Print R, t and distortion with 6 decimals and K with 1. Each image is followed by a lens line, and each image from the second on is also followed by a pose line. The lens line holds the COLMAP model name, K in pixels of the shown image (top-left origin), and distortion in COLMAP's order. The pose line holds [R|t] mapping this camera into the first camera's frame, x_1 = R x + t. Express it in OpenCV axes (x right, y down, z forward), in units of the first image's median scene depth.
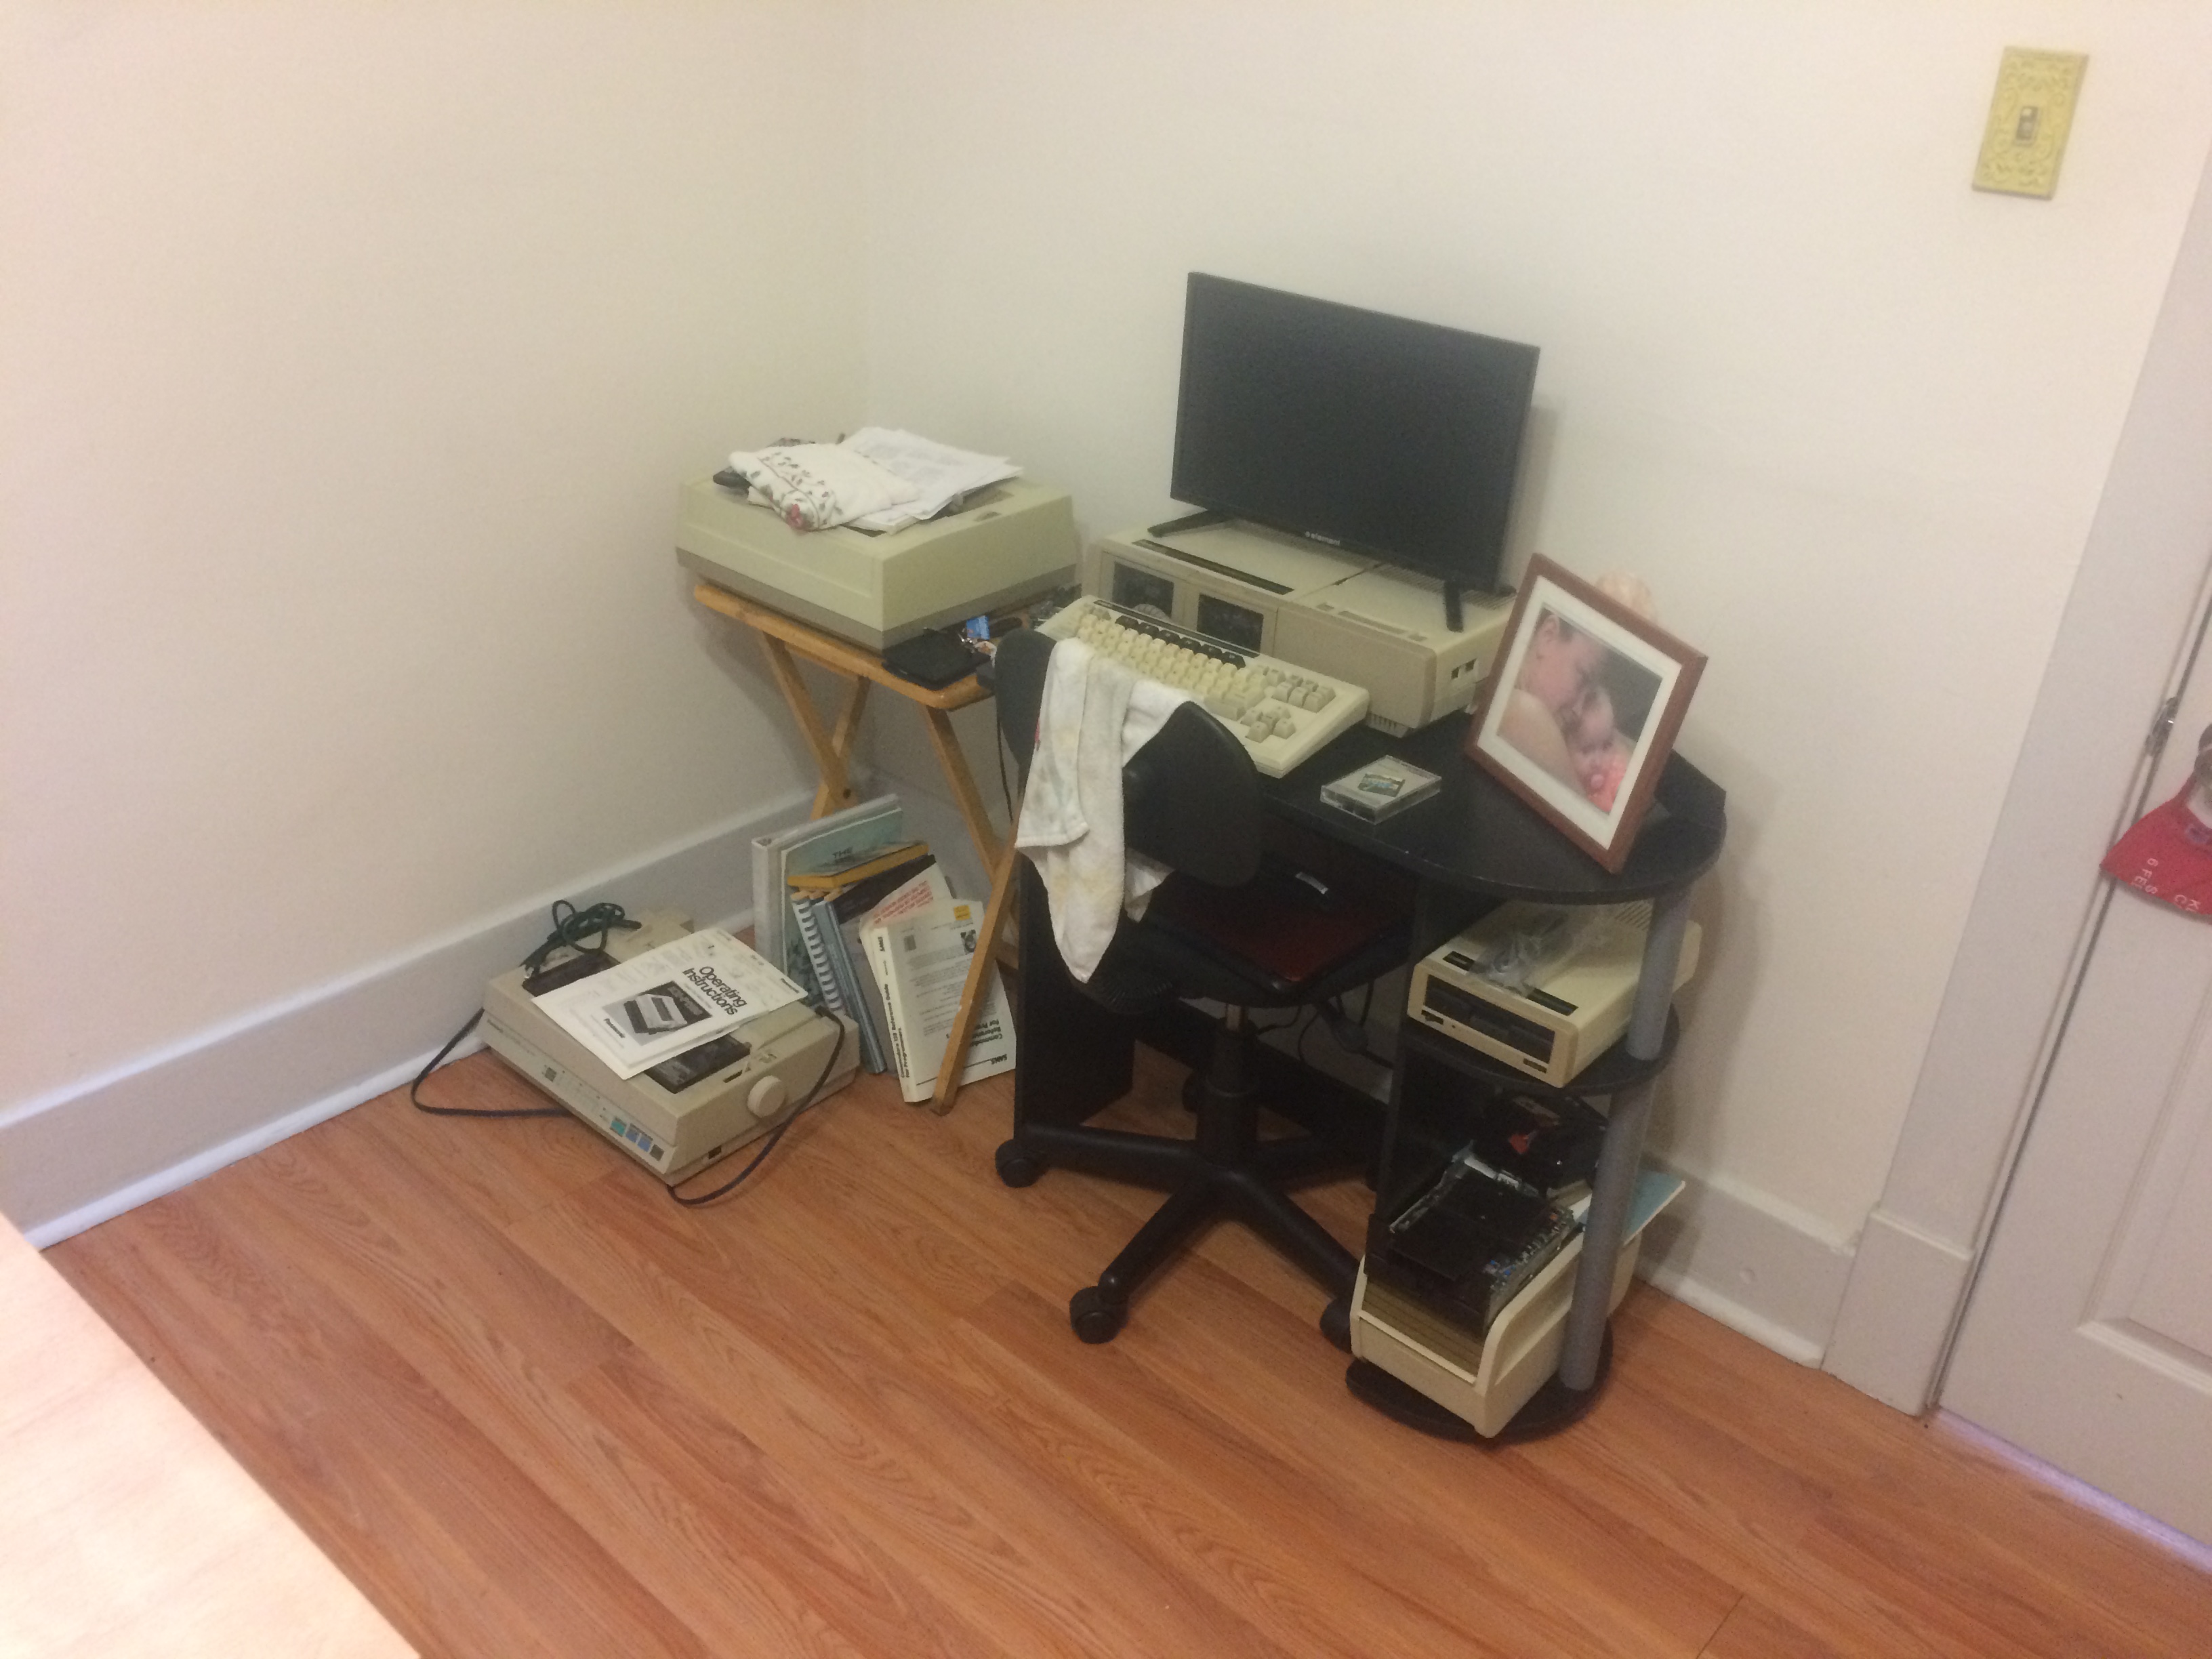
lens RADIAL K [[1808.8, 0, 1106.0], [0, 1808.8, 829.5], [0, 0, 1]] dist [0.016219, -0.002798]
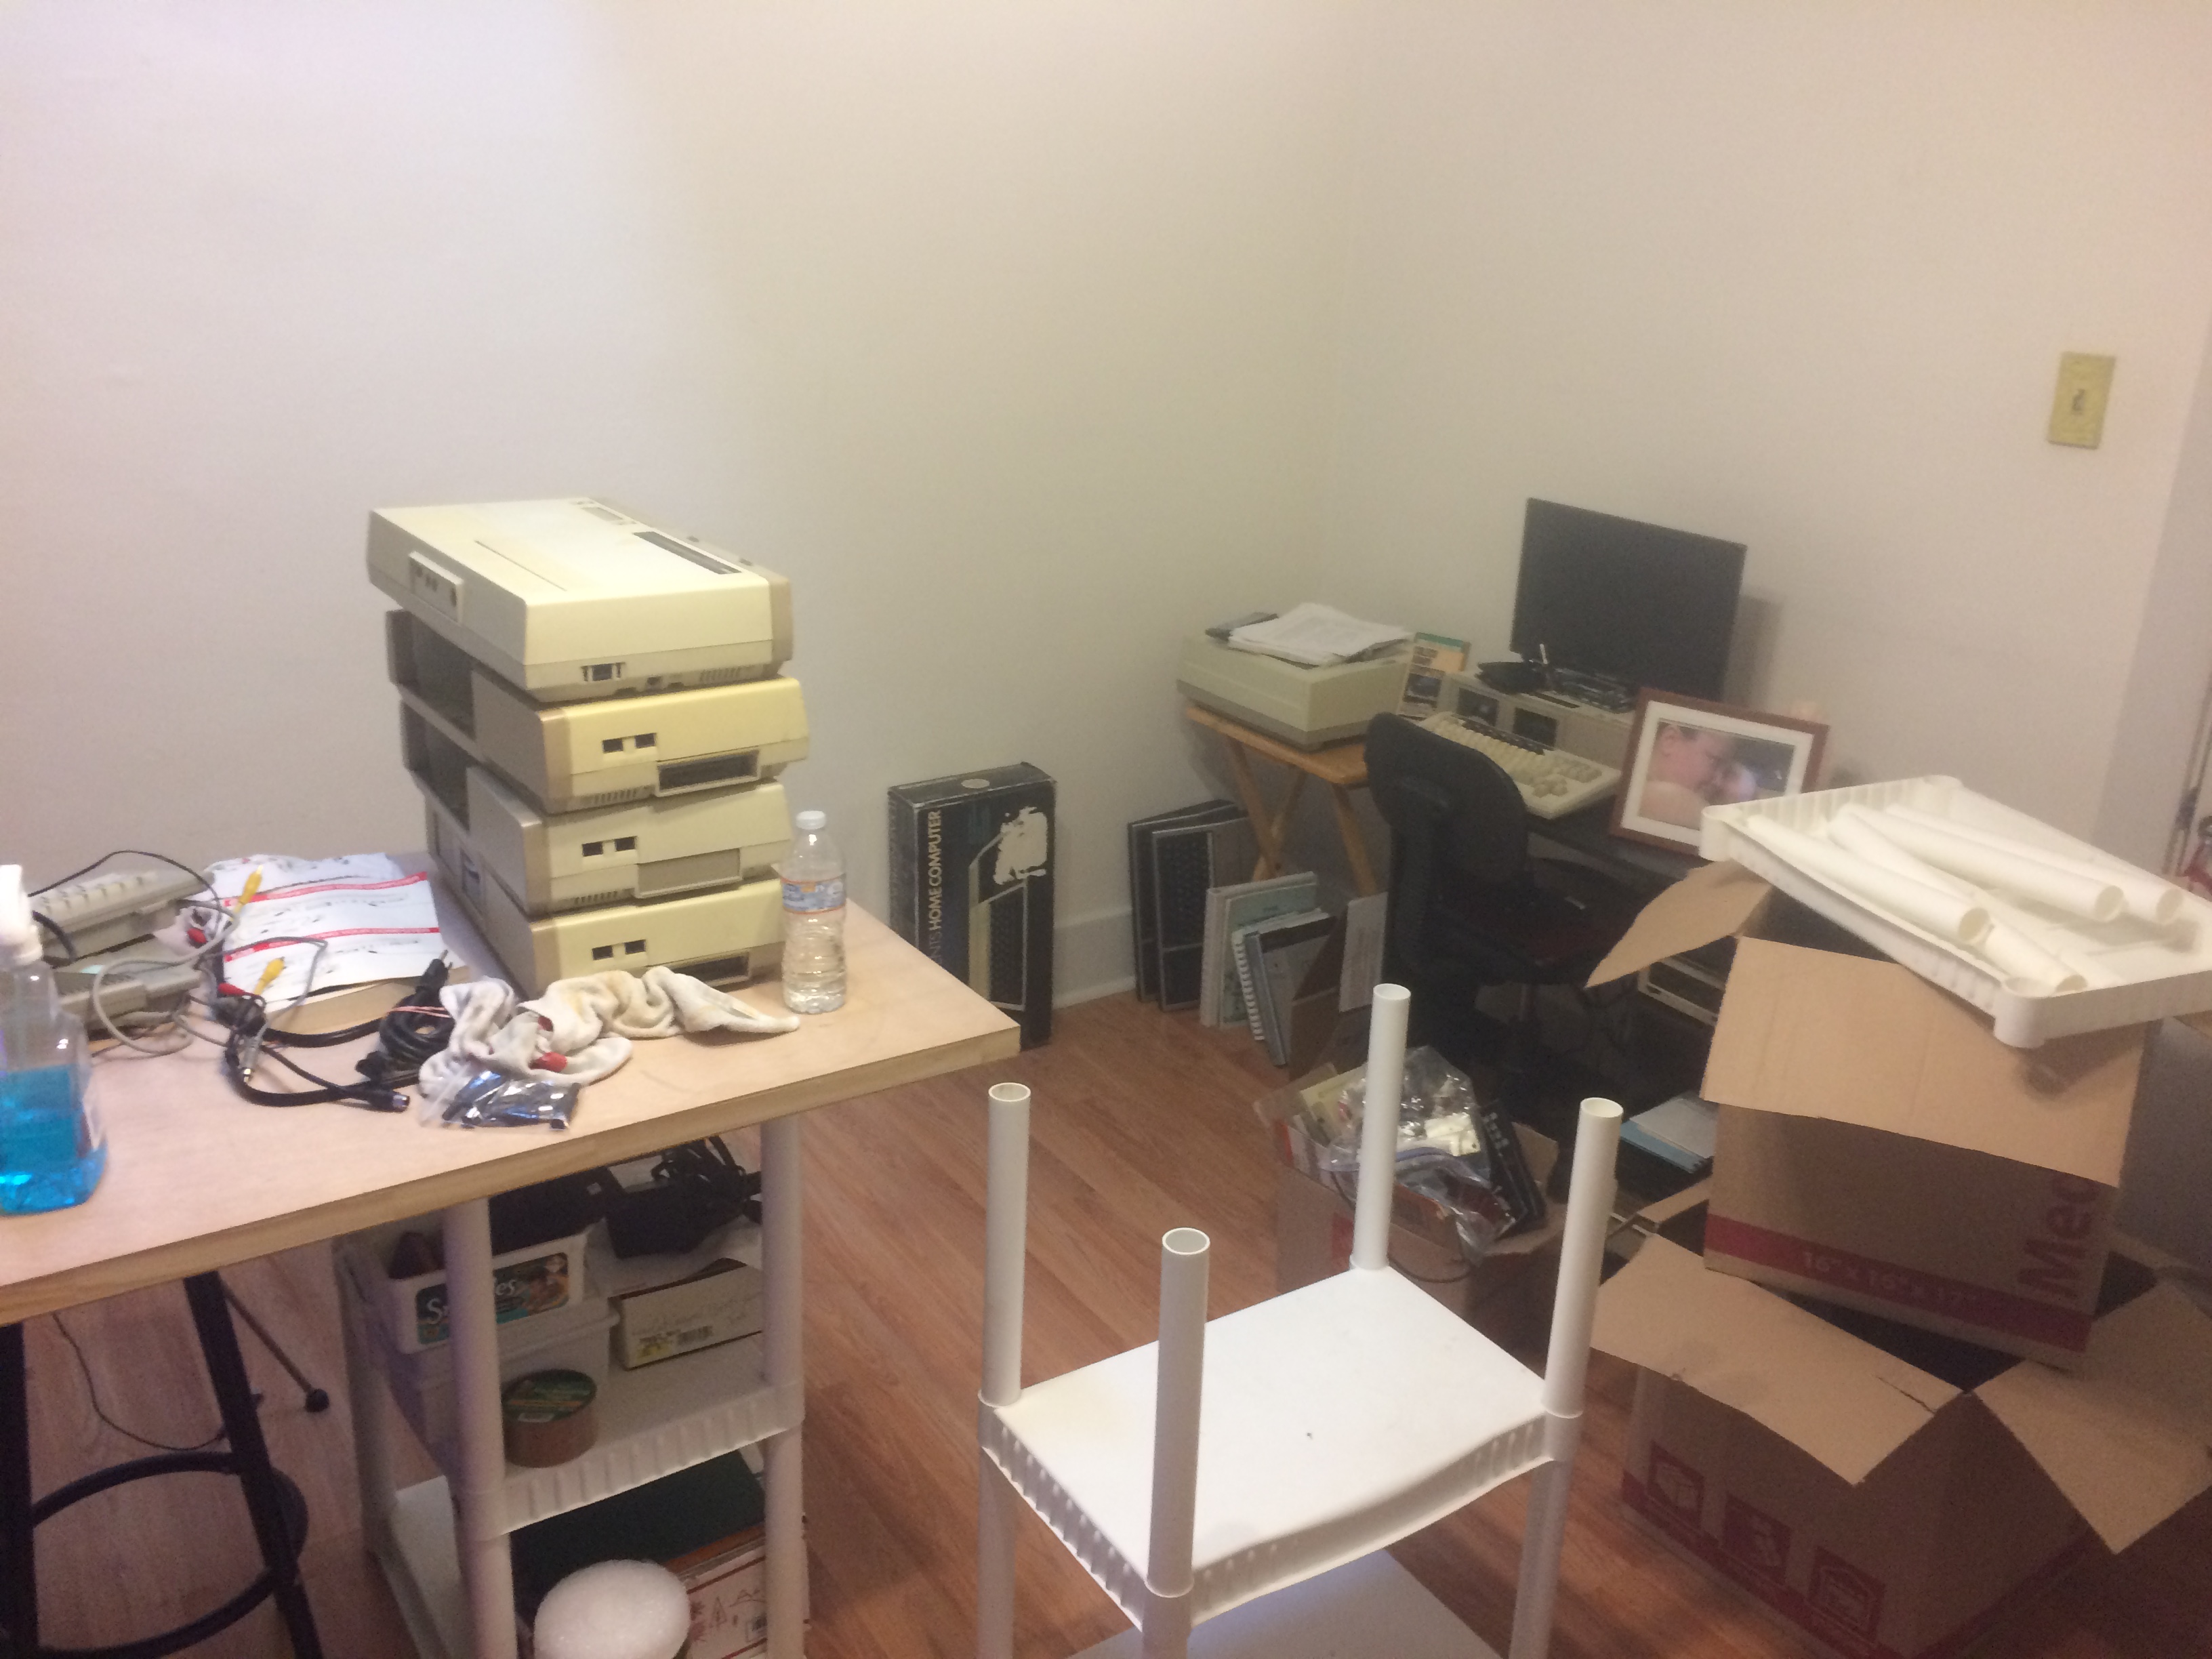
lens RADIAL K [[1758.7, 0, 1106.0], [0, 1758.7, 829.5], [0, 0, 1]] dist [0.084131, -0.000028]
pose [[0.961716, 0.072086, -0.264397, 0.117802], [-0.107028, 0.986962, -0.120211, 0.179418], [0.252285, 0.143907, 0.956893, -0.459046]]
